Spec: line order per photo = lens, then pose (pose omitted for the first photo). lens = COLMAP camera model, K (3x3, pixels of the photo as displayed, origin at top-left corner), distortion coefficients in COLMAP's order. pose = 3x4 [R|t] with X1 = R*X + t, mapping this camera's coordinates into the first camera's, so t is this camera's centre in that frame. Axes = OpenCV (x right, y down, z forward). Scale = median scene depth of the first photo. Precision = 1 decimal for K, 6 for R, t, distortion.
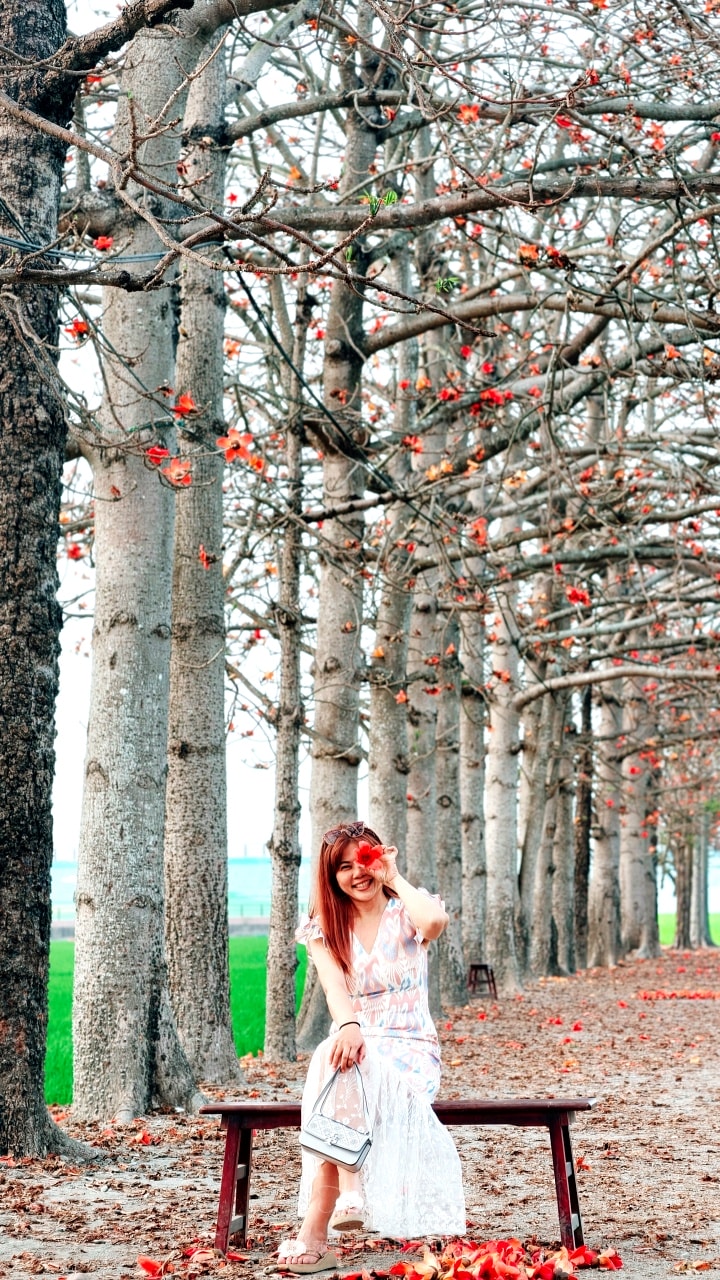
lens RADIAL K [[3476.5, 0, 360.5], [0, 3476.5, 640.0], [0, 0, 1]] dist [0.508897, 0.000000]
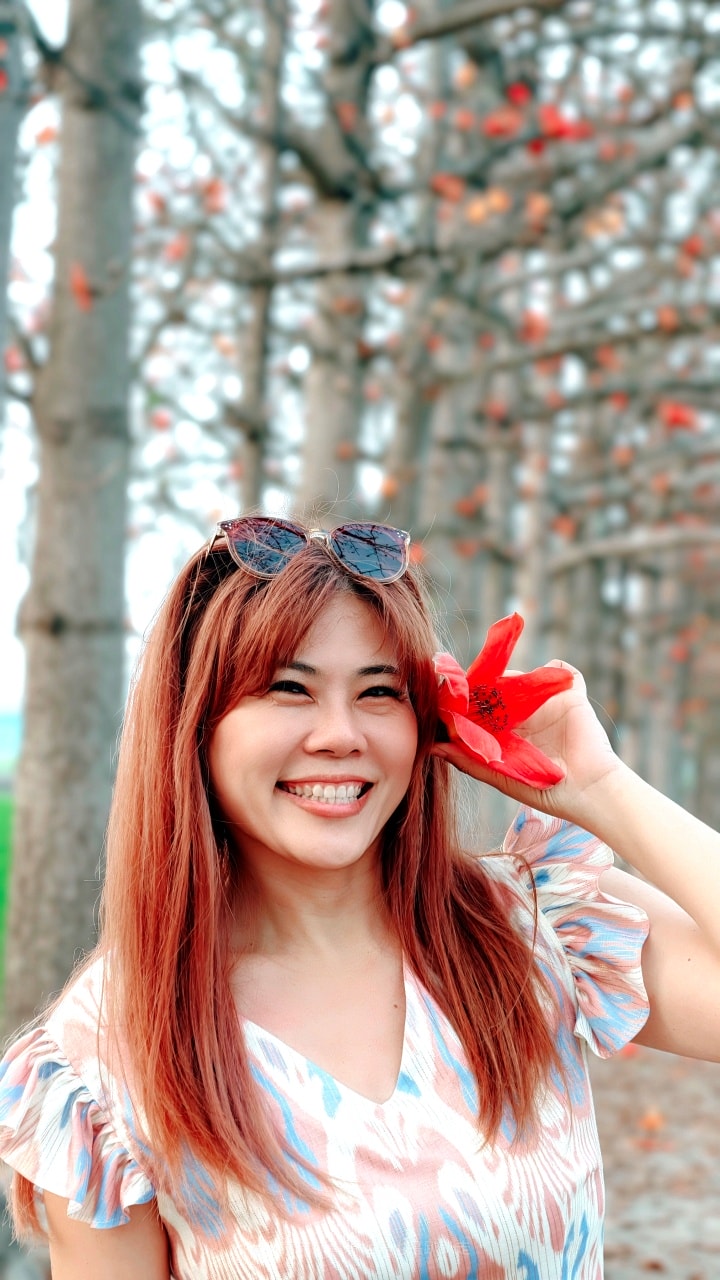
lens RADIAL K [[3476.5, 0, 356.6], [0, 3476.5, 641.0], [0, 0, 1]] dist [0.508897, 0.000000]
pose [[0.999578, 0.028983, -0.001845, 0.001363], [-0.028889, 0.998826, 0.038890, 0.004764], [0.002970, -0.038820, 0.999242, 0.211009]]
